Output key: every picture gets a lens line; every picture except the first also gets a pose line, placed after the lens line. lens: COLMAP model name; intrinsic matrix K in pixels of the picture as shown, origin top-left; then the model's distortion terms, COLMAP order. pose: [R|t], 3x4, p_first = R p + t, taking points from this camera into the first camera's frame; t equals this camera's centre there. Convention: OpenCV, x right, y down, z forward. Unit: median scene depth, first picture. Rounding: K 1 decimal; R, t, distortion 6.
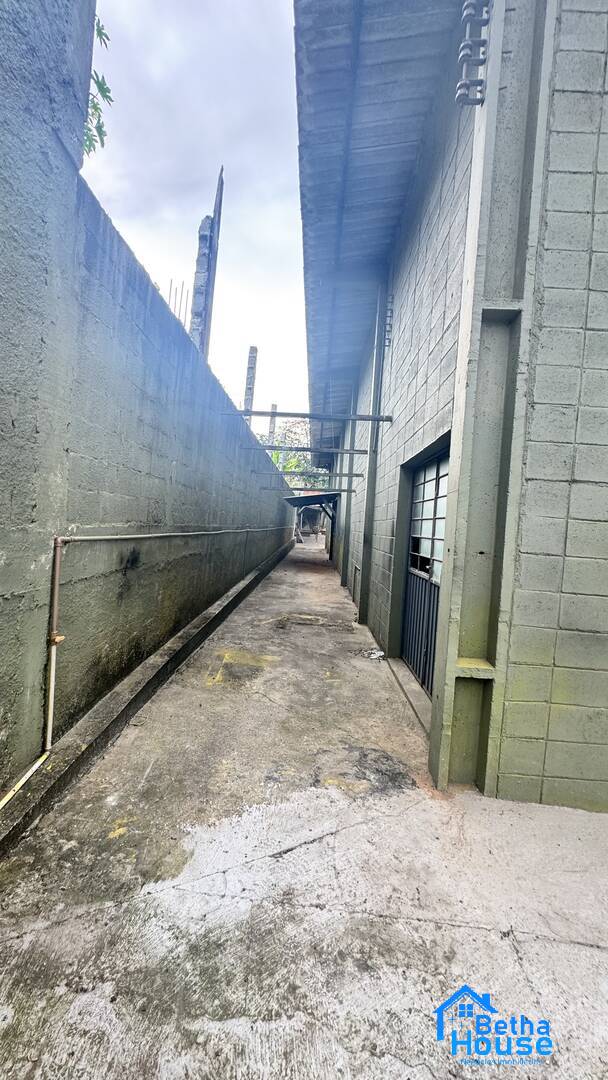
lens RADIAL K [[431.7, 0, 303.8], [0, 431.7, 539.0], [0, 0, 1]] dist [0.001453, -0.000124]
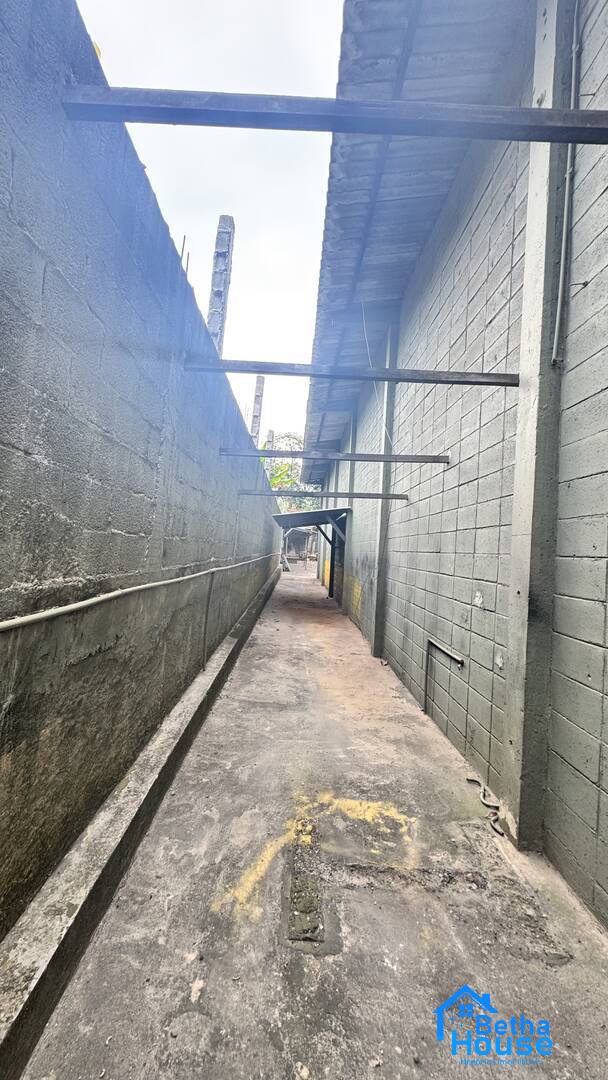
lens RADIAL K [[431.7, 0, 302.0], [0, 431.7, 535.8], [0, 0, 1]] dist [0.001453, -0.000124]
pose [[0.999064, -0.001769, 0.043212, -0.024864], [0.004441, 0.998077, -0.061834, -0.014101], [-0.043020, 0.061968, 0.997151, 0.255398]]
